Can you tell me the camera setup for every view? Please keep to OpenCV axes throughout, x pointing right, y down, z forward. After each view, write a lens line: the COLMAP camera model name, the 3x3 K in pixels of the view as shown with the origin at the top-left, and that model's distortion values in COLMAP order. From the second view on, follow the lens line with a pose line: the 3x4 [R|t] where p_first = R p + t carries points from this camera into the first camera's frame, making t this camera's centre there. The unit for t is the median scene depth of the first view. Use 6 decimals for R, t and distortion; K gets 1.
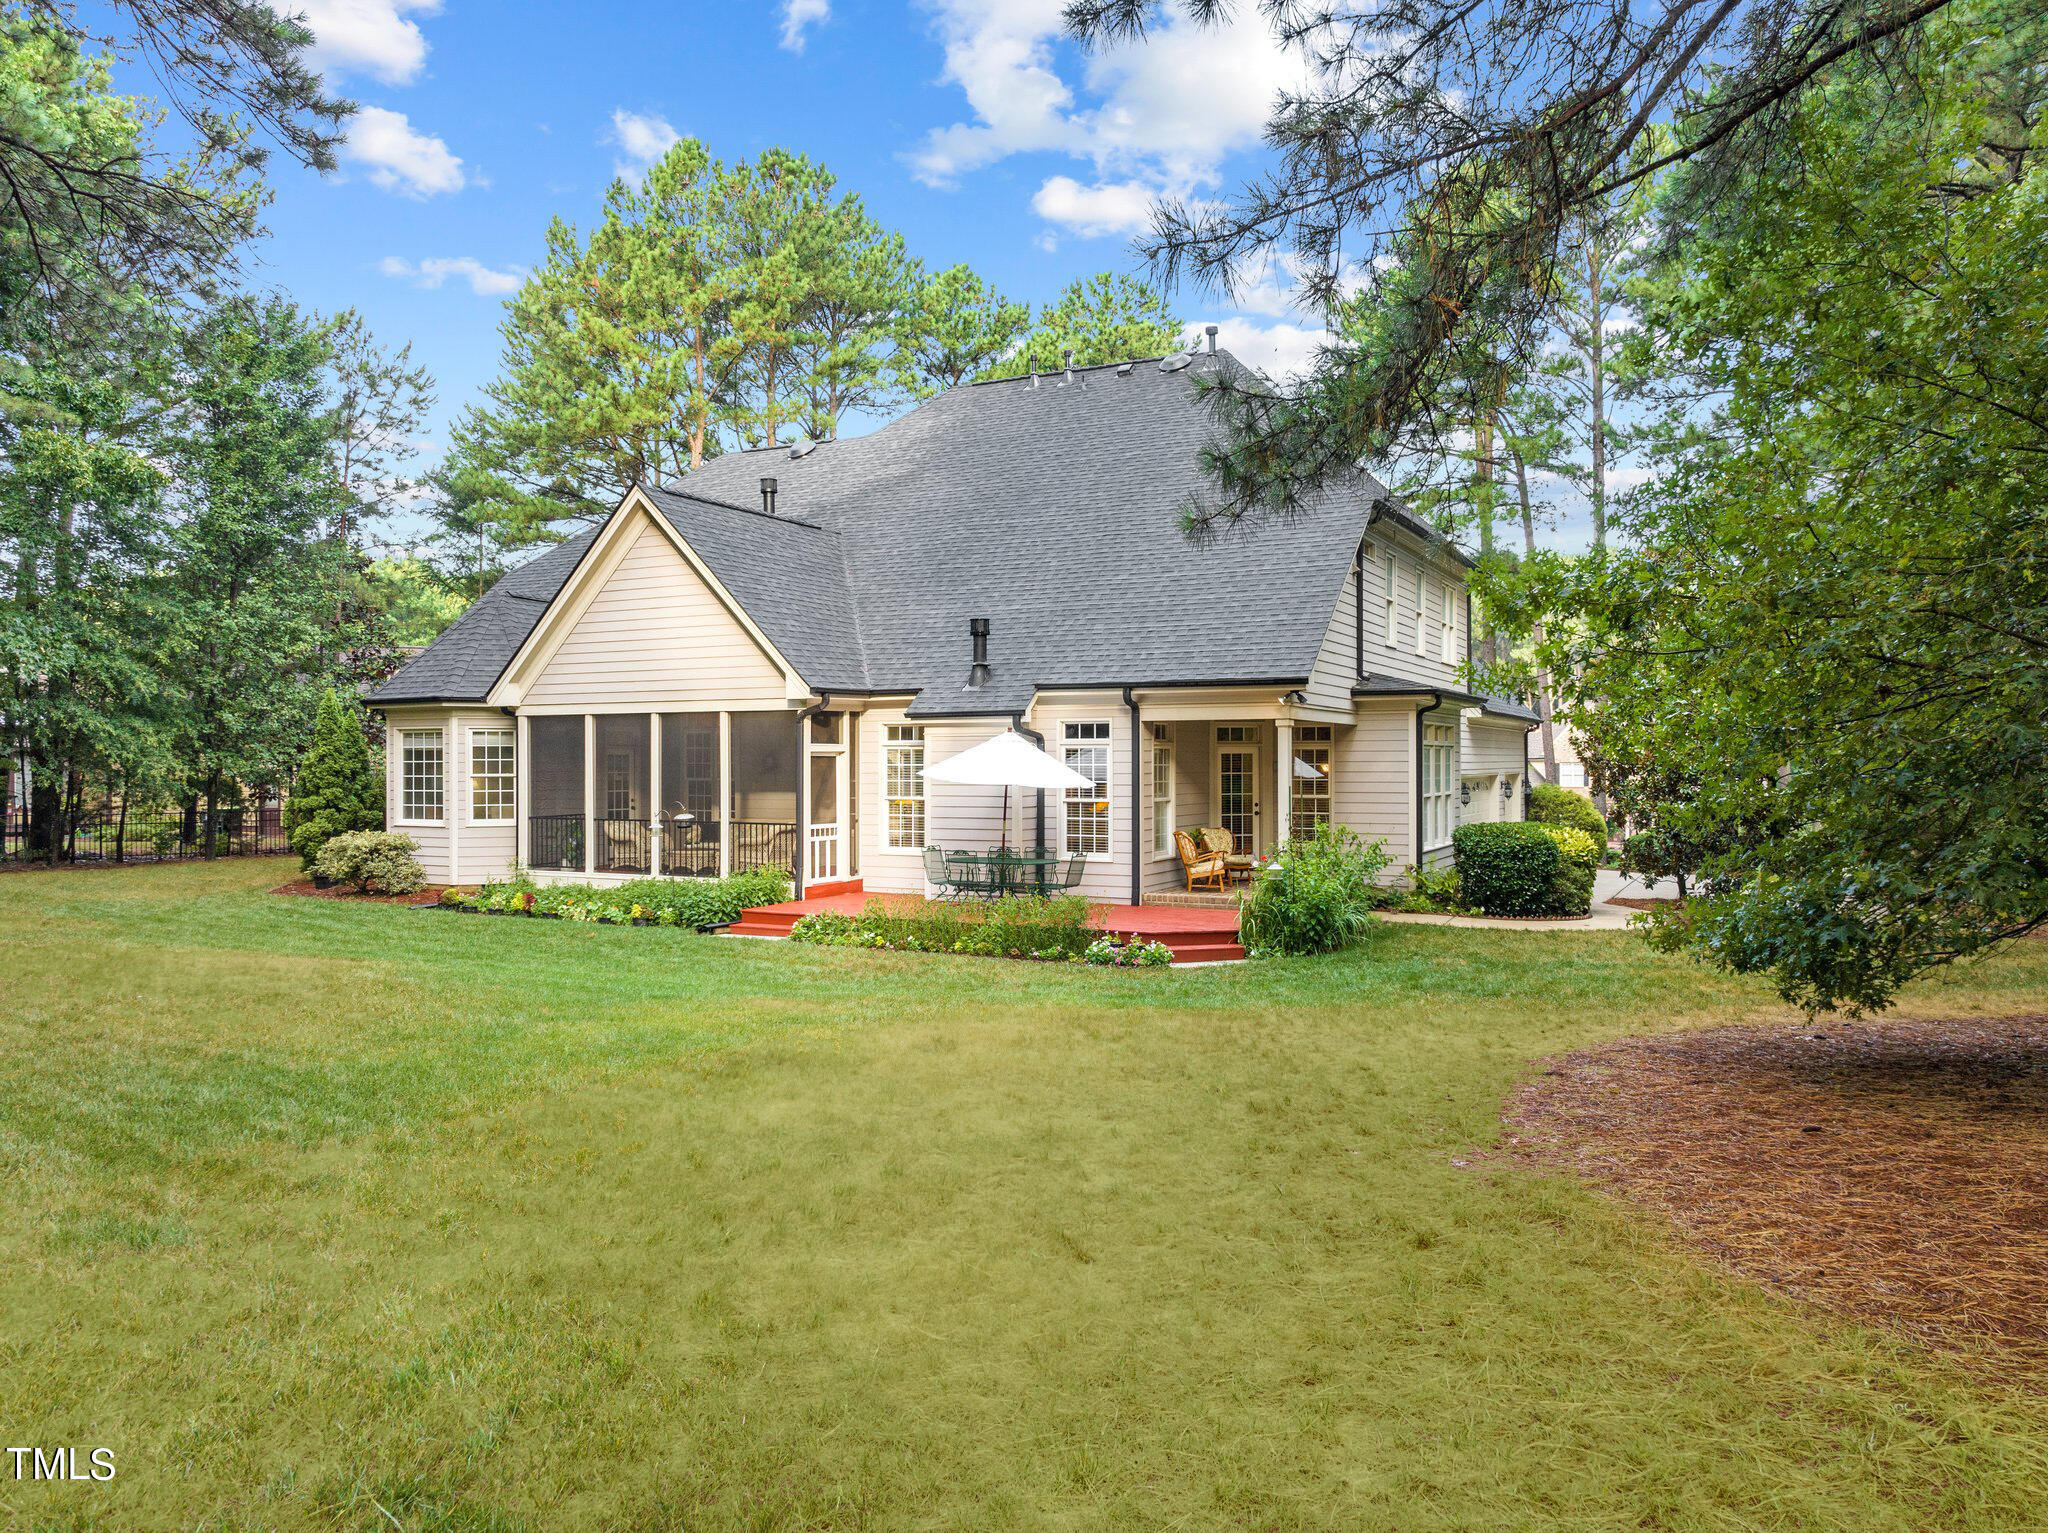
lens RADIAL K [[1437.1, 0, 1037.9], [0, 1437.1, 768.6], [0, 0, 1]] dist [-0.042740, 0.007666]
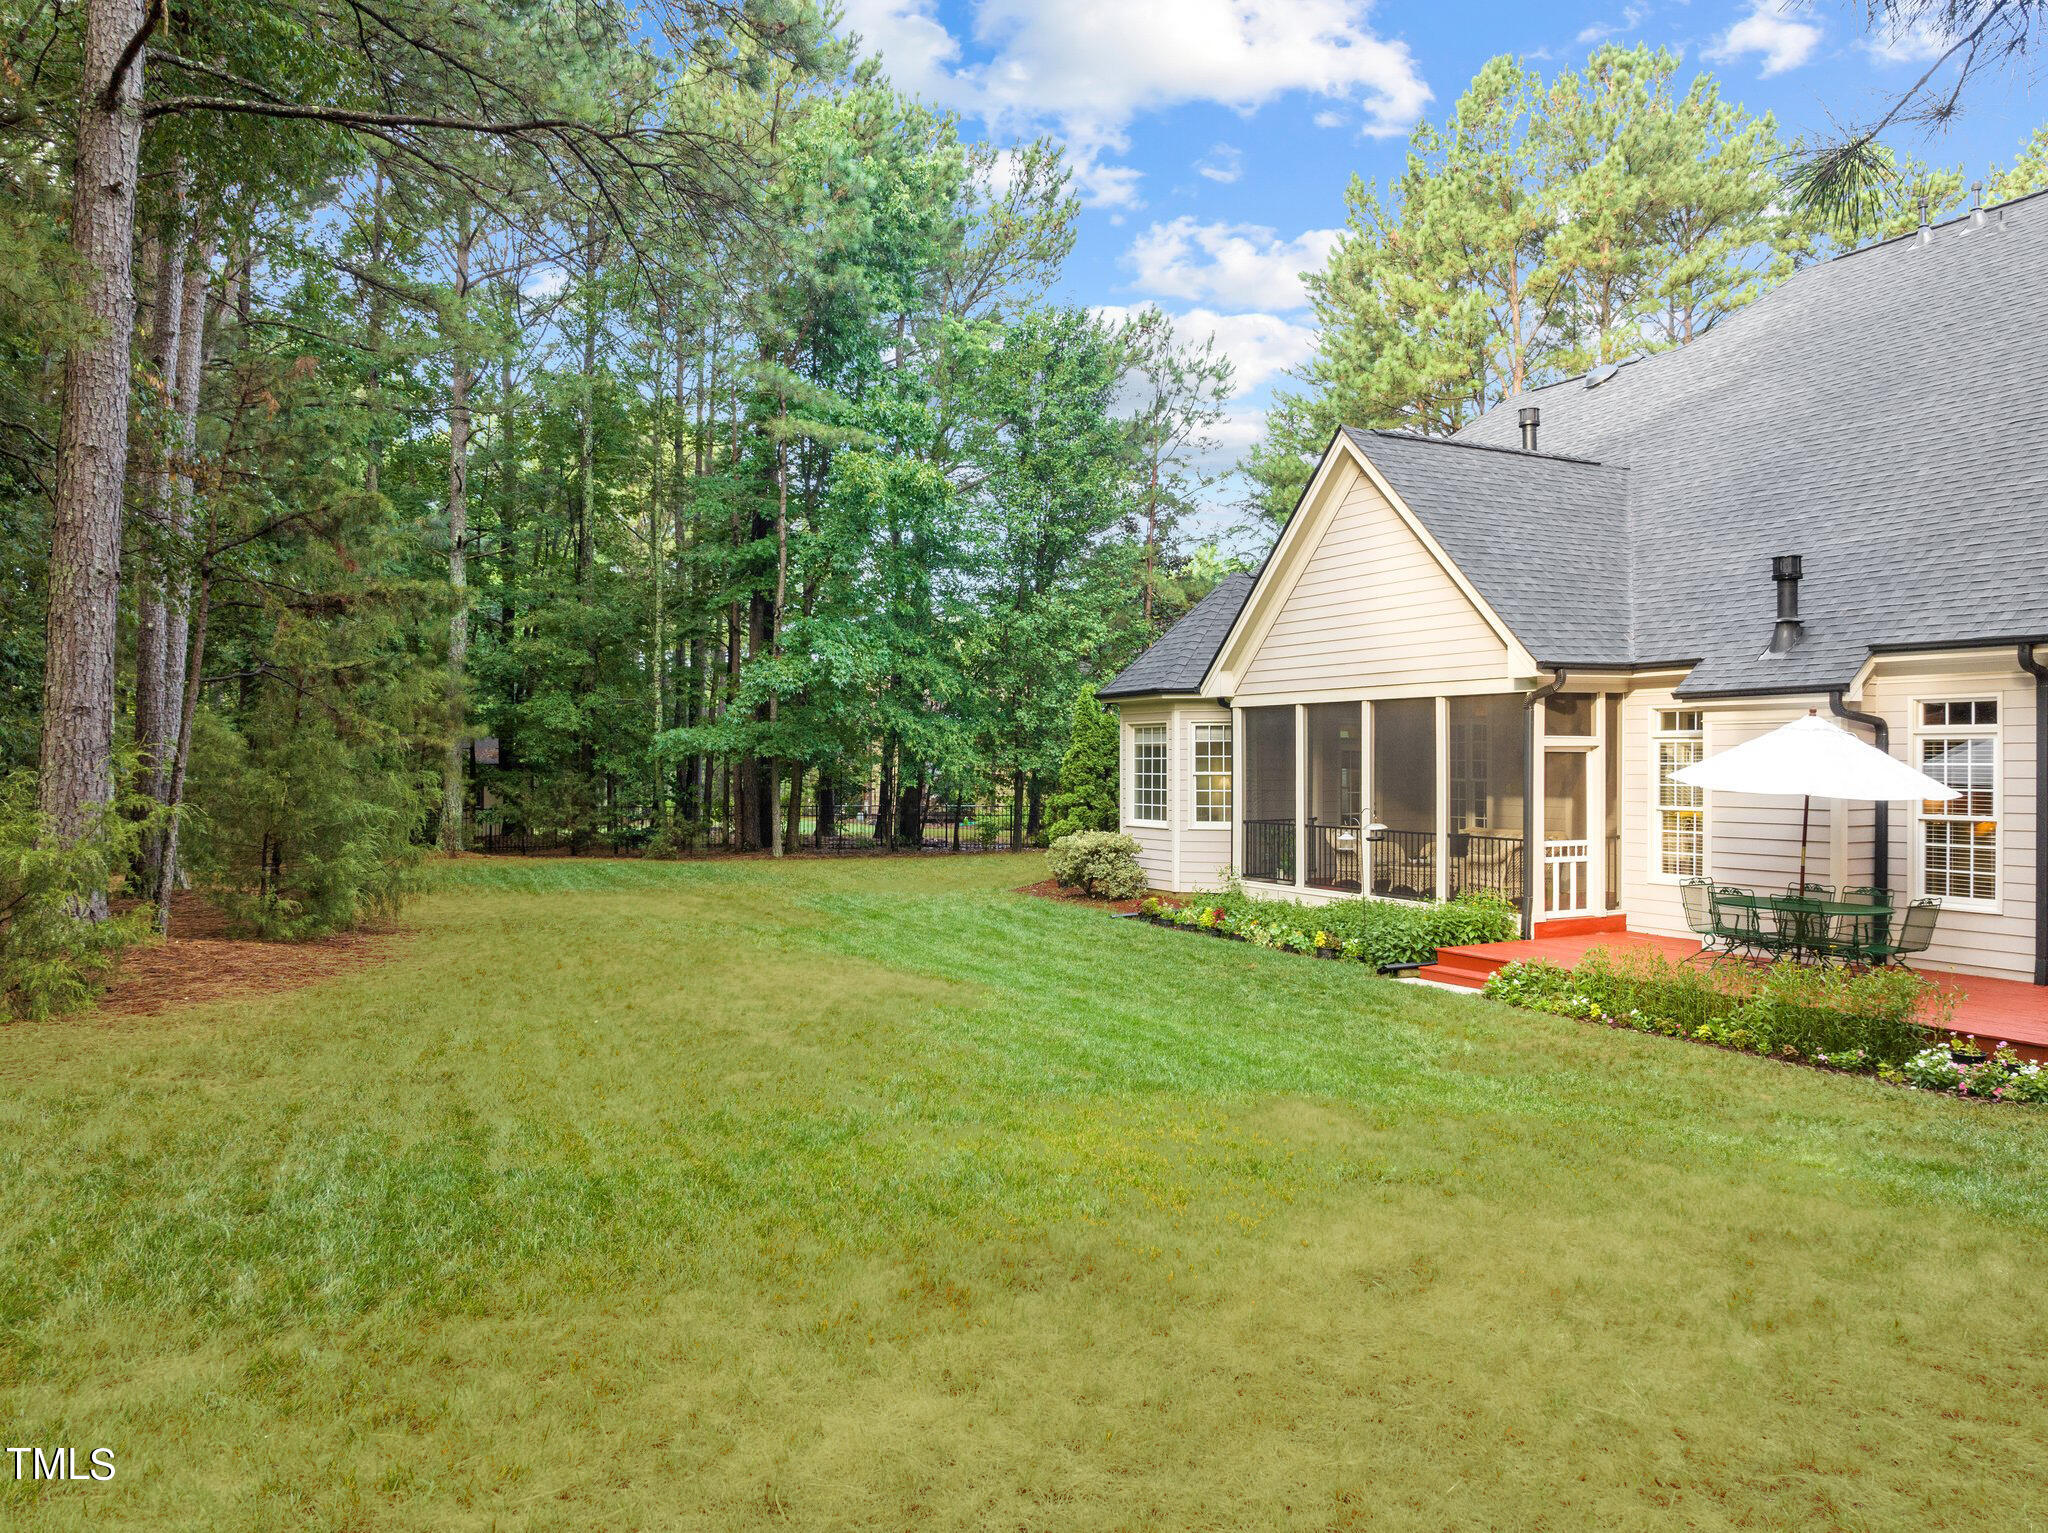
lens RADIAL K [[1437.1, 0, 1037.5], [0, 1437.1, 764.4], [0, 0, 1]] dist [-0.042740, 0.007666]
pose [[0.815927, 0.003129, -0.578147, 0.059484], [-0.003235, 0.999994, 0.000846, -0.001692], [0.578146, 0.001180, 0.815932, 0.209435]]
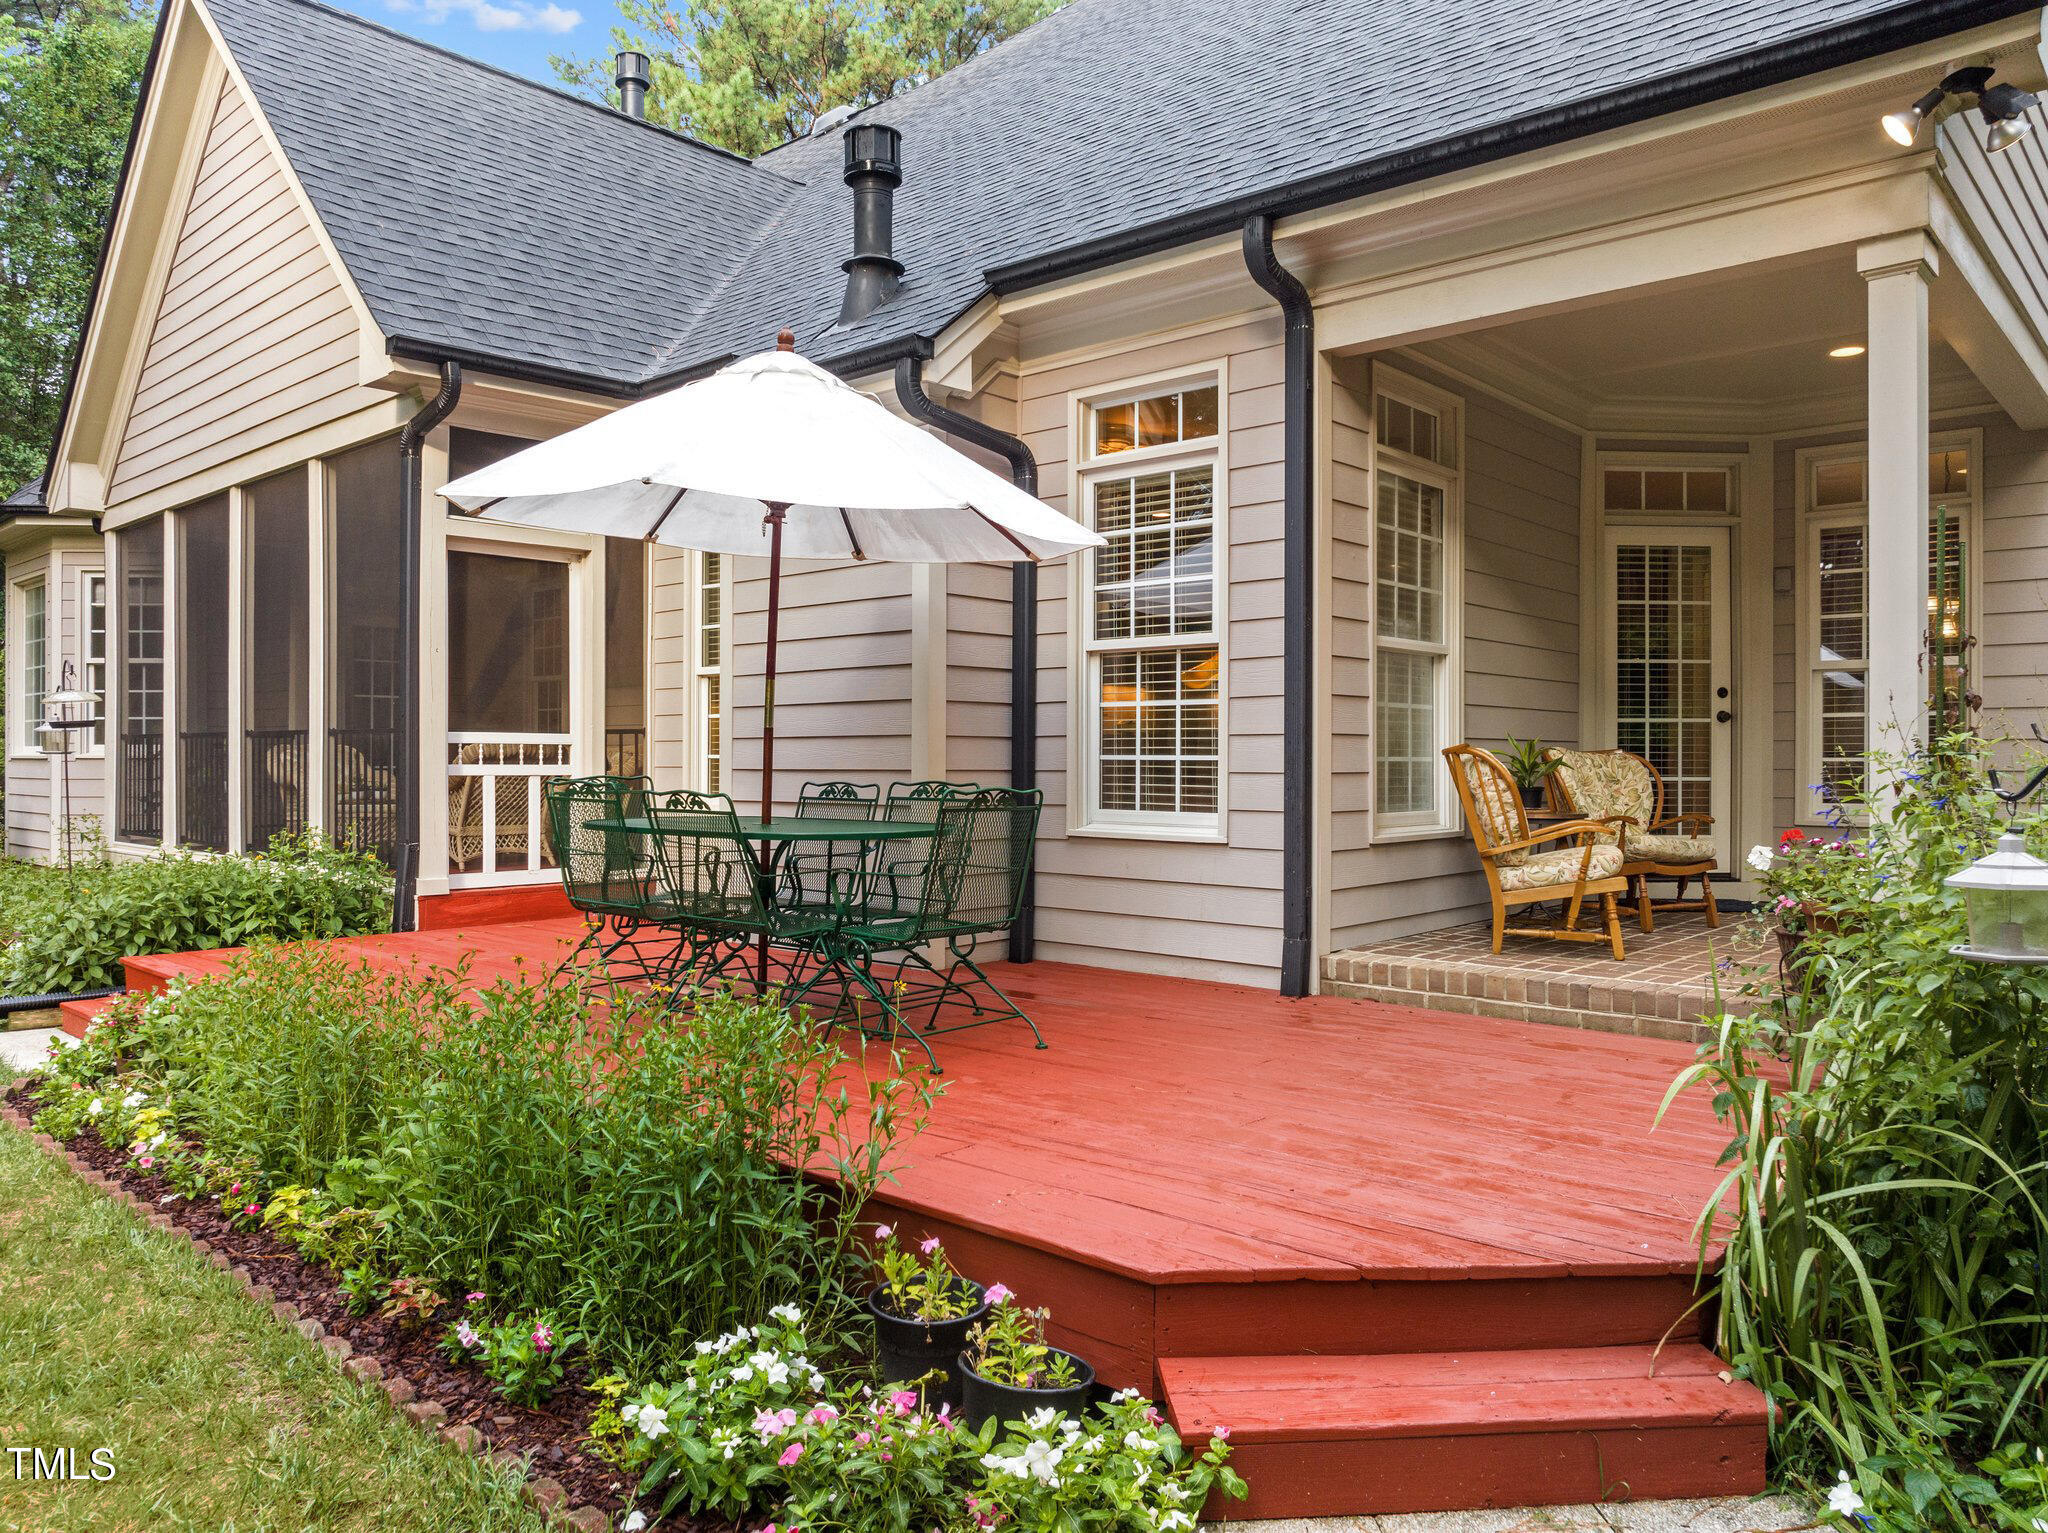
lens RADIAL K [[1437.1, 0, 1044.5], [0, 1437.1, 771.5], [0, 0, 1]] dist [-0.042740, 0.007666]
pose [[0.967655, 0.006118, -0.252204, 0.083086], [-0.004900, 0.999973, 0.005460, 0.044870], [0.252231, -0.004048, 0.967659, 0.645770]]
